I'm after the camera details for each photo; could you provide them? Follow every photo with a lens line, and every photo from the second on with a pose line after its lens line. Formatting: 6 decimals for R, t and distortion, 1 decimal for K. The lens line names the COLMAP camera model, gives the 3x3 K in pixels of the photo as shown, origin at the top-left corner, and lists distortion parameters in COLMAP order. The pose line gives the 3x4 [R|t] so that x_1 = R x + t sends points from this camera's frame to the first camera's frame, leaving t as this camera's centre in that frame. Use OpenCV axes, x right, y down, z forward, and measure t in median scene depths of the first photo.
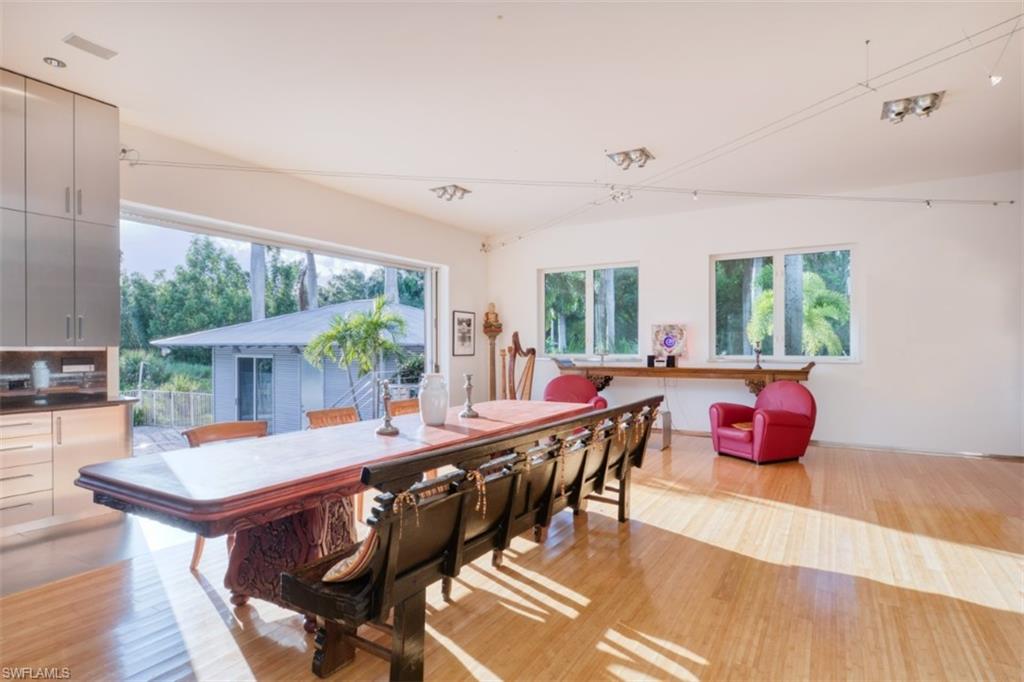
lens RADIAL K [[533.7, 0, 489.1], [0, 533.7, 346.7], [0, 0, 1]] dist [0.000414, -0.000200]
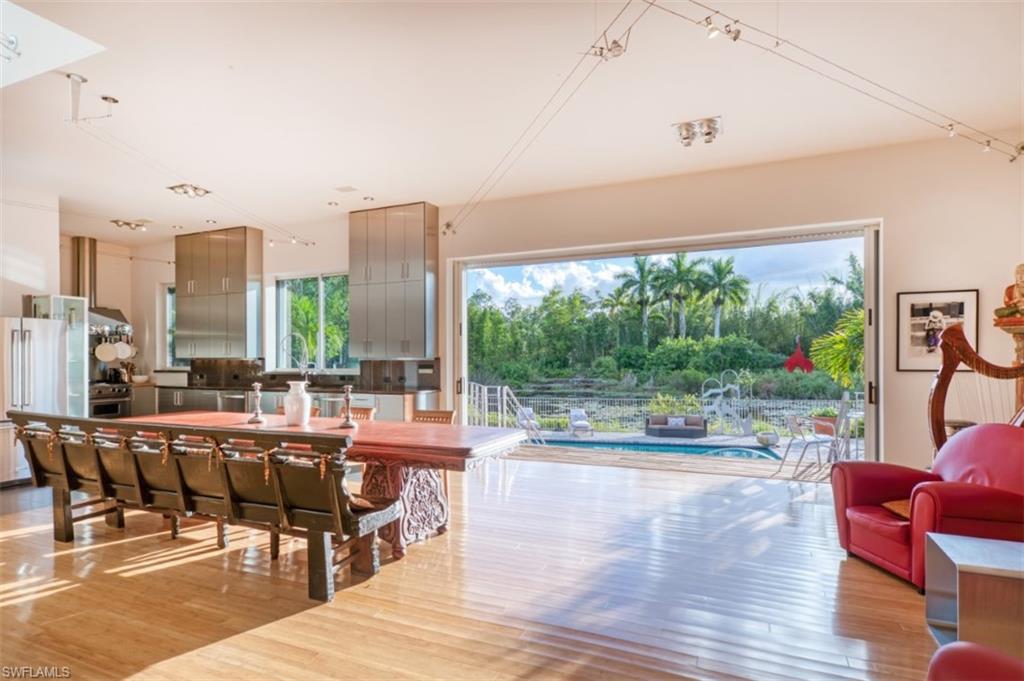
lens RADIAL K [[538.7, 0, 504.5], [0, 538.7, 339.6], [0, 0, 1]] dist [0.001178, 0.000216]
pose [[0.131843, -0.030026, -0.990816, 0.233371], [0.004107, 0.999549, -0.029744, -0.000824], [0.991262, -0.000148, 0.131907, 0.262735]]
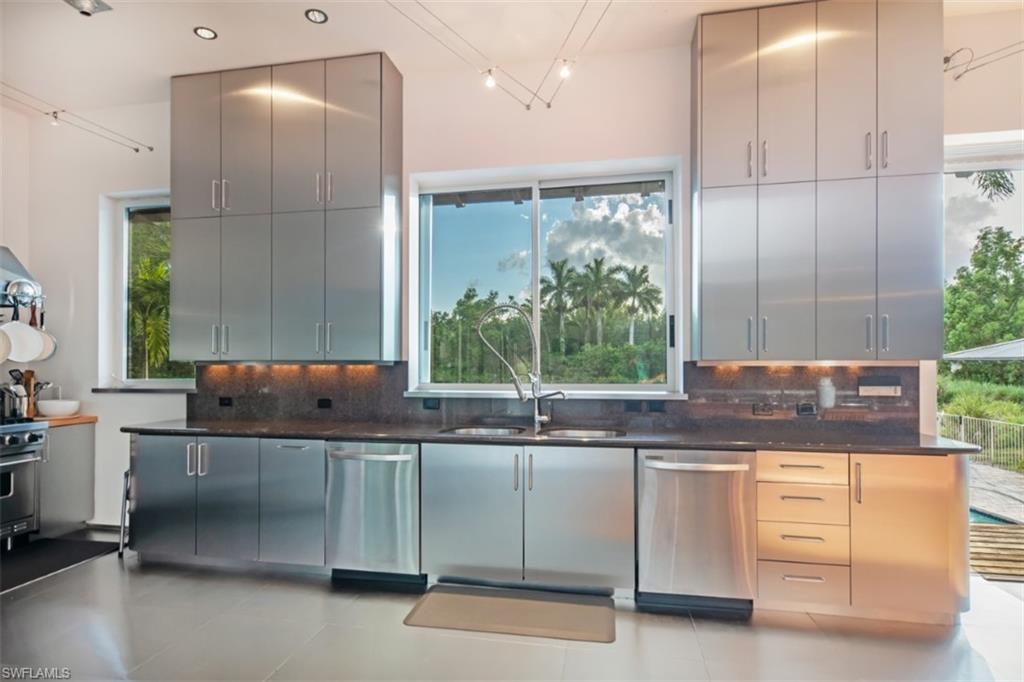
lens RADIAL K [[537.2, 0, 515.6], [0, 537.2, 363.4], [0, 0, 1]] dist [-0.000651, -0.000826]
pose [[0.348899, 0.002961, -0.937156, -0.066239], [-0.000182, 0.999995, 0.003092, 0.000516], [0.937160, -0.000909, 0.348898, 0.073209]]
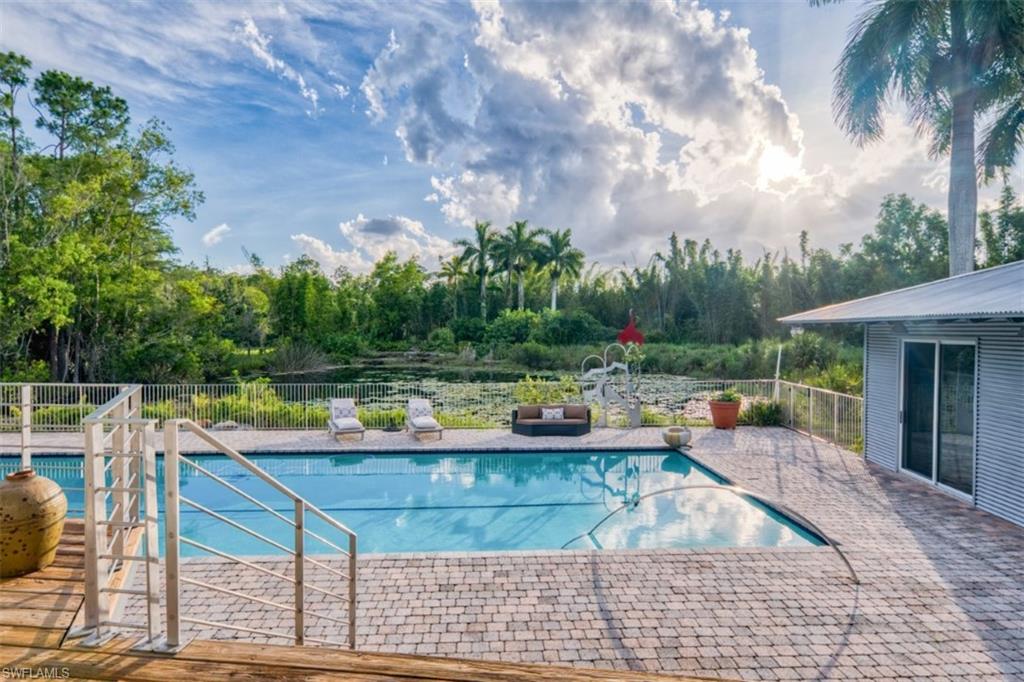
lens RADIAL K [[538.7, 0, 504.5], [0, 538.7, 340.1], [0, 0, 1]] dist [0.001178, 0.000216]
pose [[0.423944, 0.021996, -0.905421, -0.120322], [-0.003608, 0.999738, 0.022598, 0.005767], [0.905681, -0.006313, 0.423913, 0.345878]]
